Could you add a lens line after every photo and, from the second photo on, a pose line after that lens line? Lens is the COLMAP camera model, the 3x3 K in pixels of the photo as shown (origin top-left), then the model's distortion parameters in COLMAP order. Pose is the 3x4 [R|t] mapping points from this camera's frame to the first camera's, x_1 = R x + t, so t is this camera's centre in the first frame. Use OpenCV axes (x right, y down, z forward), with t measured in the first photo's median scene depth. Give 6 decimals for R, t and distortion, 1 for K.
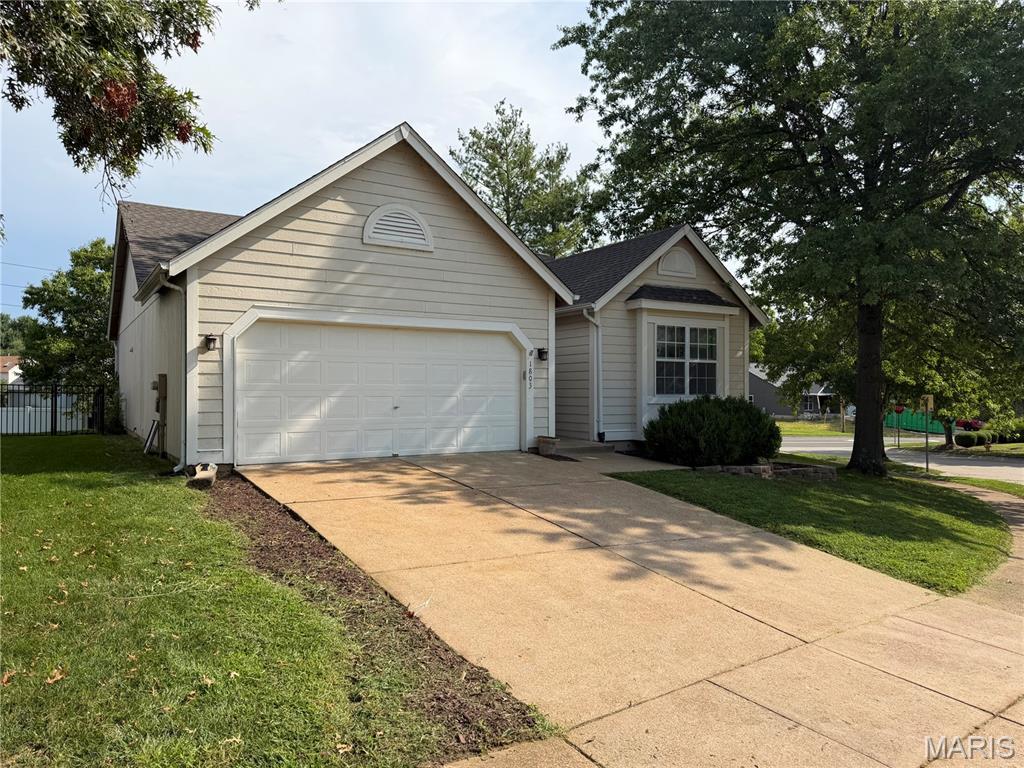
lens RADIAL K [[727.0, 0, 511.9], [0, 727.0, 386.3], [0, 0, 1]] dist [0.058280, -0.008883]
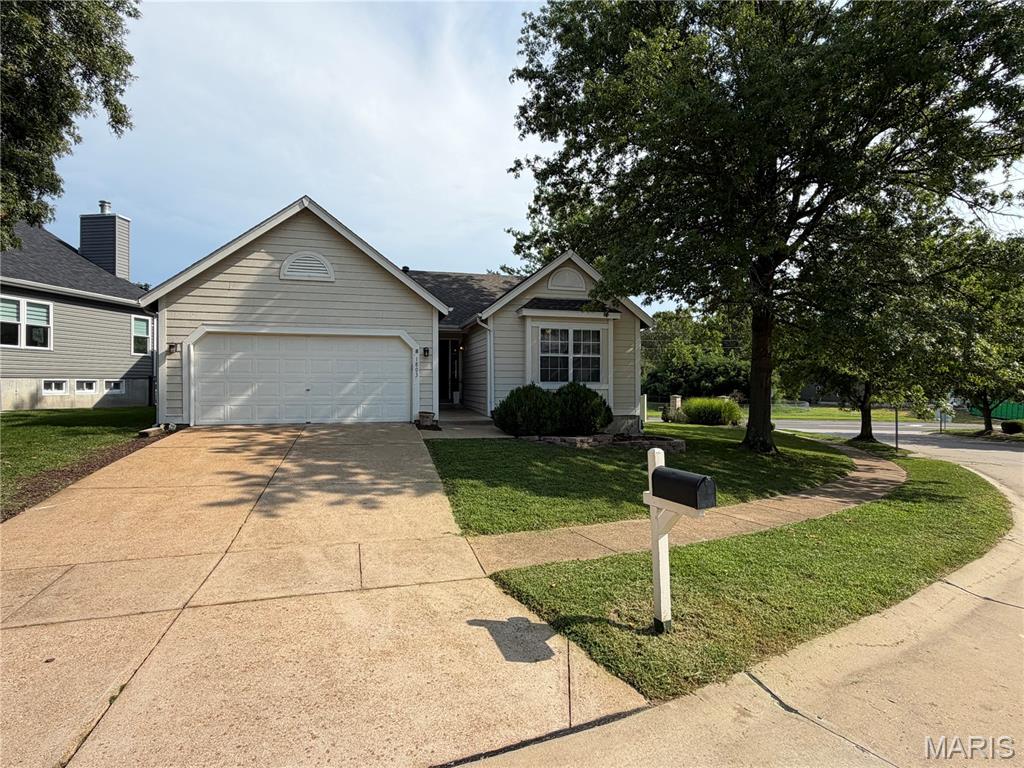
lens RADIAL K [[533.9, 0, 510.2], [0, 533.9, 383.8], [0, 0, 1]] dist [-0.001206, 0.001613]
pose [[0.954262, -0.001288, -0.298970, 0.521783], [0.002615, 0.999988, 0.004038, 0.013128], [0.298961, -0.004635, 0.954254, 0.092472]]
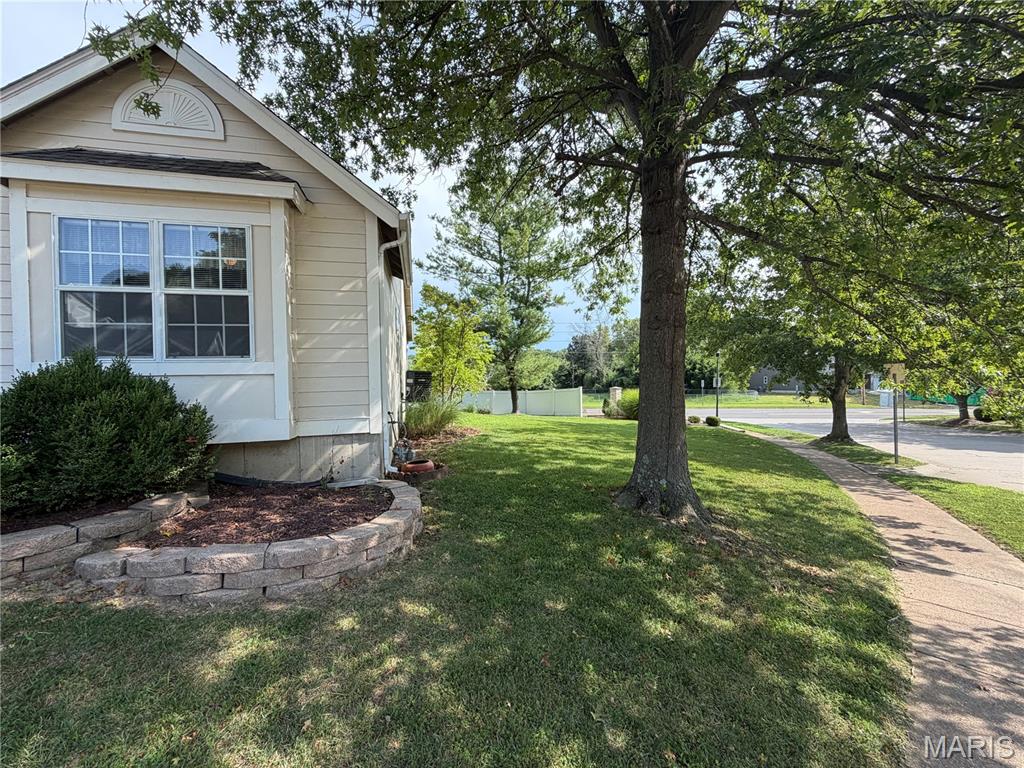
lens RADIAL K [[400.3, 0, 511.2], [0, 400.3, 381.0], [0, 0, 1]] dist [0.002367, 0.000174]
pose [[0.942511, -0.020234, -0.333561, 0.698860], [0.022854, 0.999731, 0.003931, 0.040034], [0.333392, -0.011328, 0.942720, 1.021717]]
